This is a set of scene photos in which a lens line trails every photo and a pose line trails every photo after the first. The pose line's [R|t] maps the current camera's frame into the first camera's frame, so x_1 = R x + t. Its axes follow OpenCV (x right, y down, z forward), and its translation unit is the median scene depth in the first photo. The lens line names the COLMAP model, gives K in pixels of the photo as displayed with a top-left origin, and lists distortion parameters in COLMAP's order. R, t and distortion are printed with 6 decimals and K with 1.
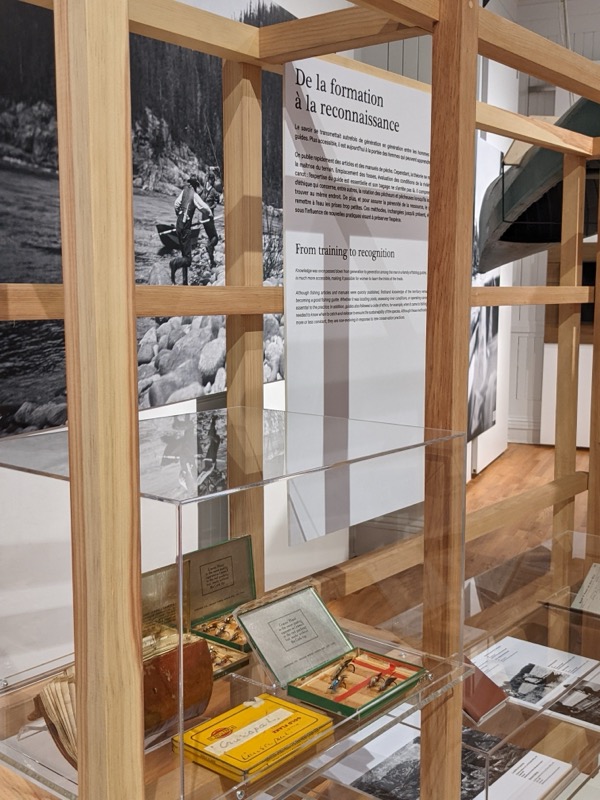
lens RADIAL K [[916.5, 0, 300.0], [0, 916.5, 400.0], [0, 0, 1]] dist [0.001156, -0.021521]
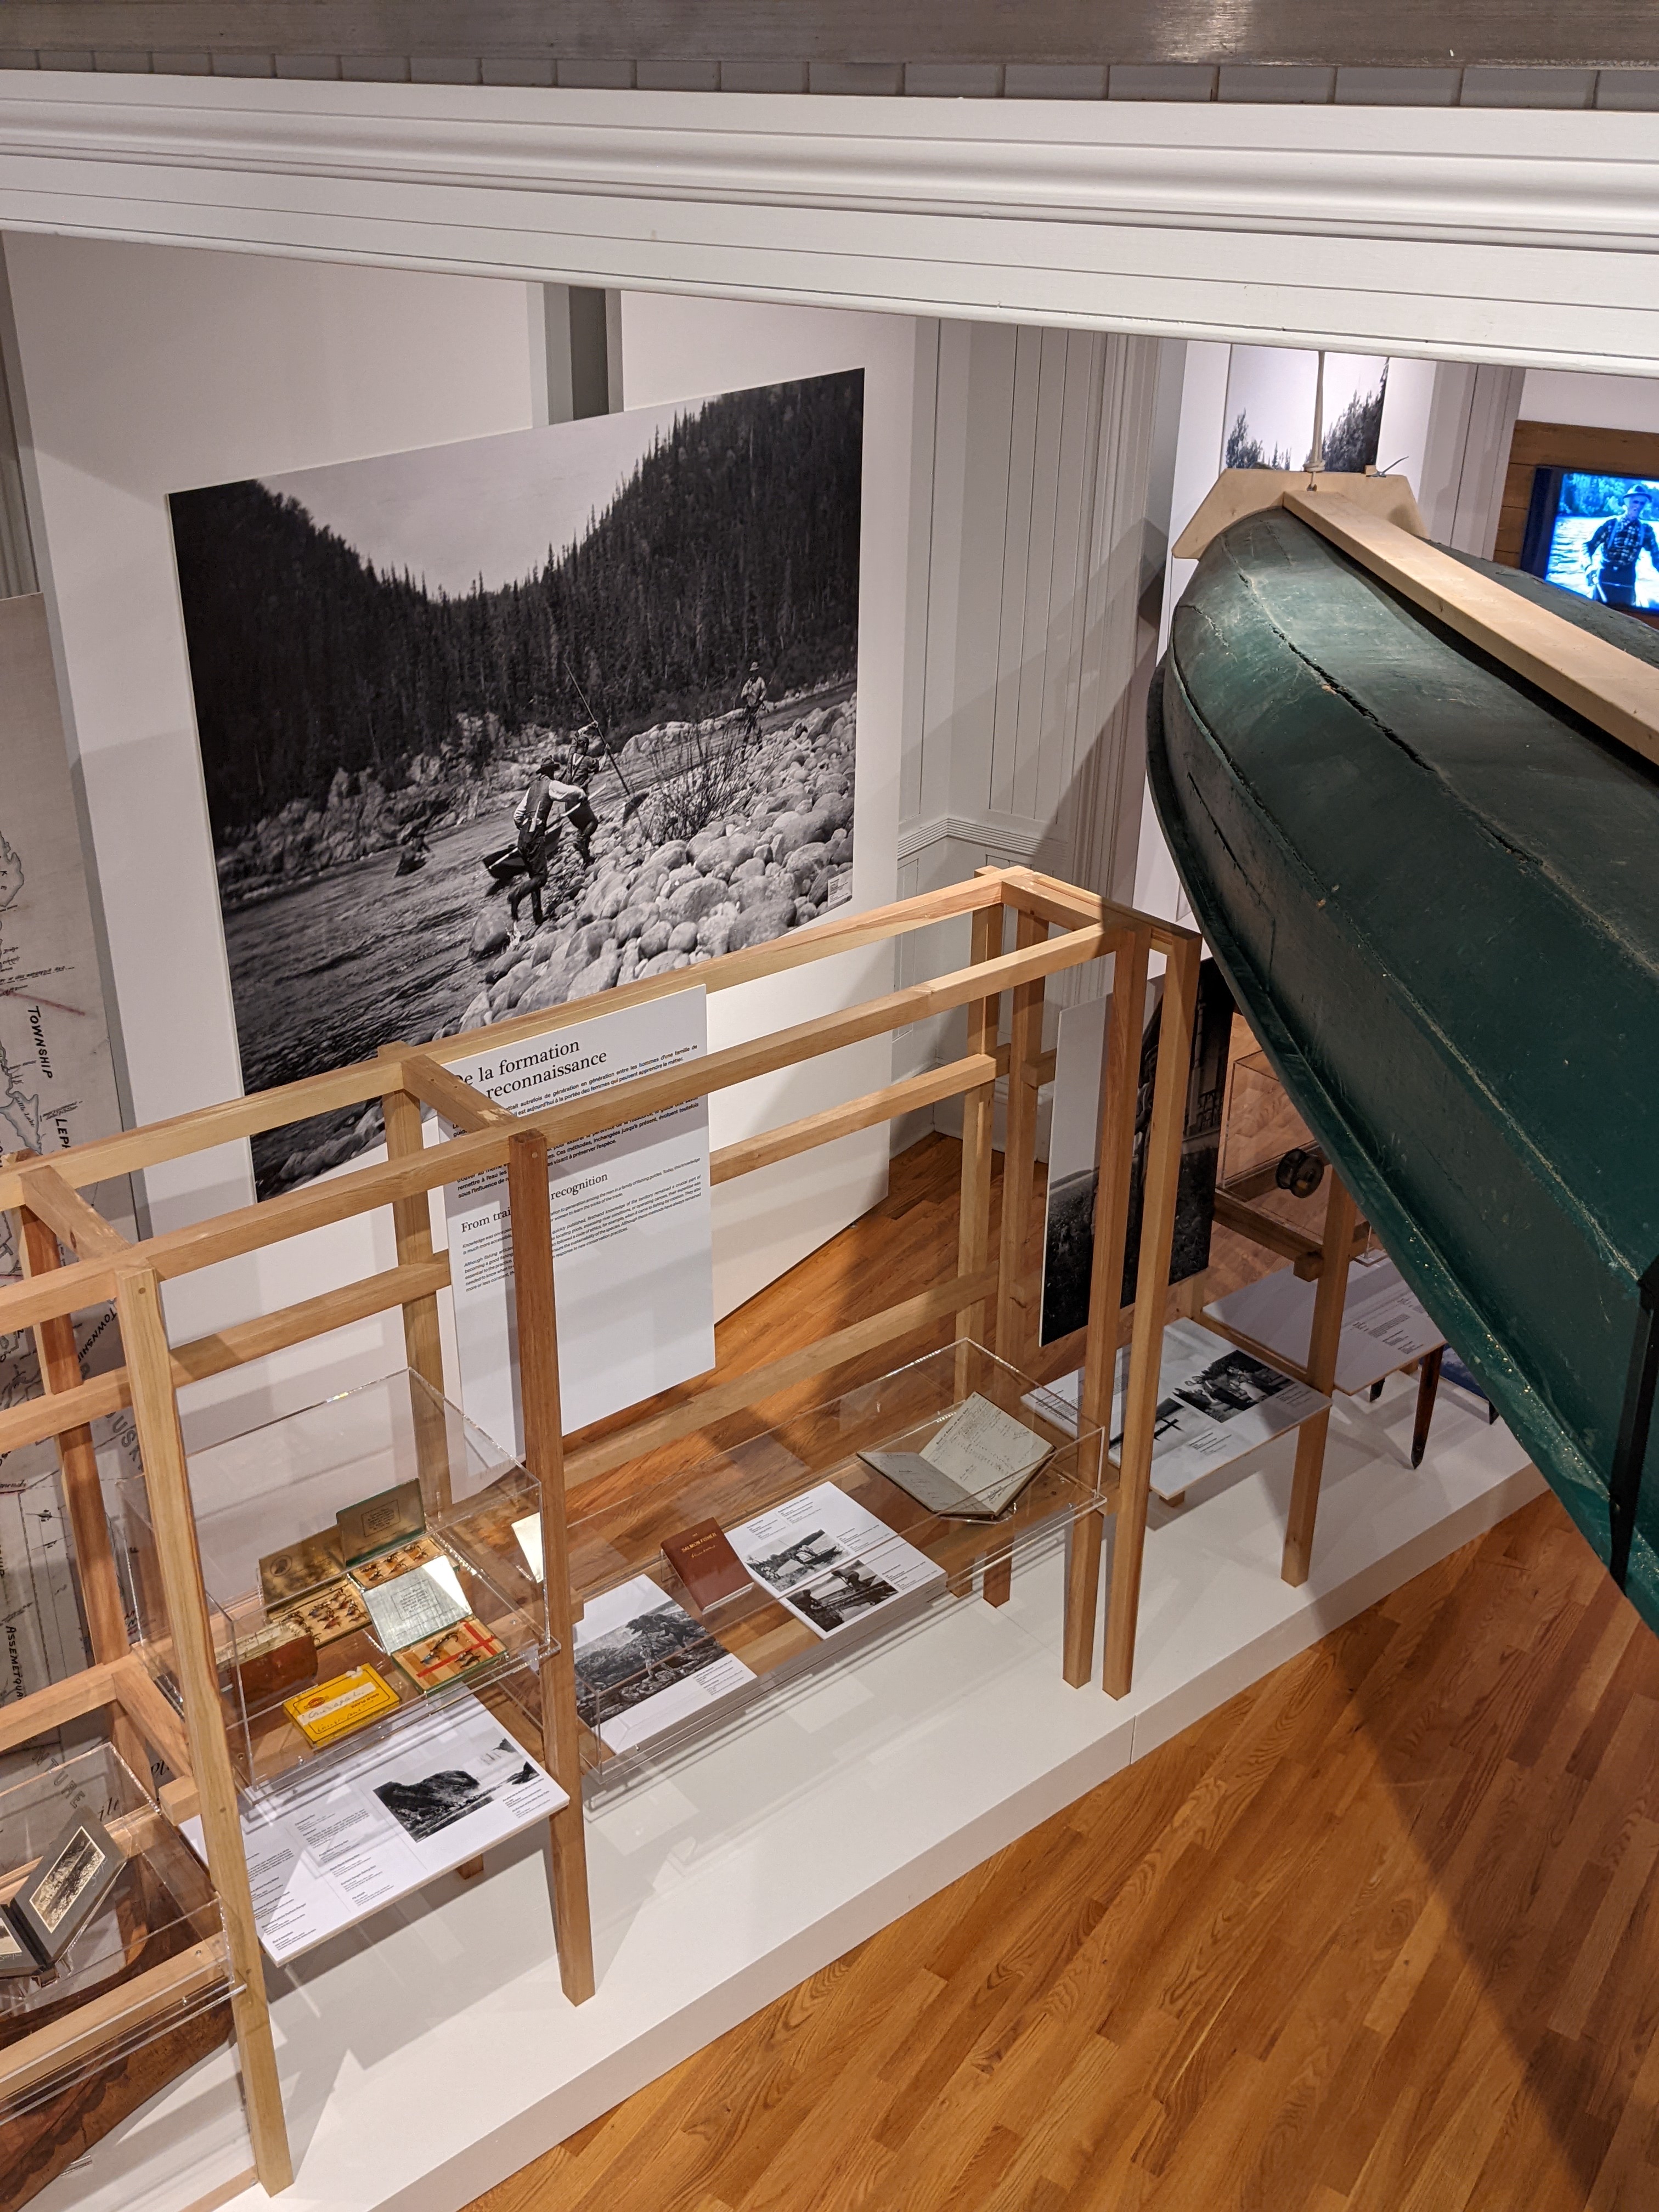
lens RADIAL K [[2089.1, 0, 829.5], [0, 2089.1, 1106.0], [0, 0, 1]] dist [0.036770, 0.001396]
pose [[0.981841, 0.095612, -0.163847, 0.398810], [-0.034964, 0.940109, 0.339076, -0.571549], [0.186454, -0.327191, 0.926381, -0.543528]]
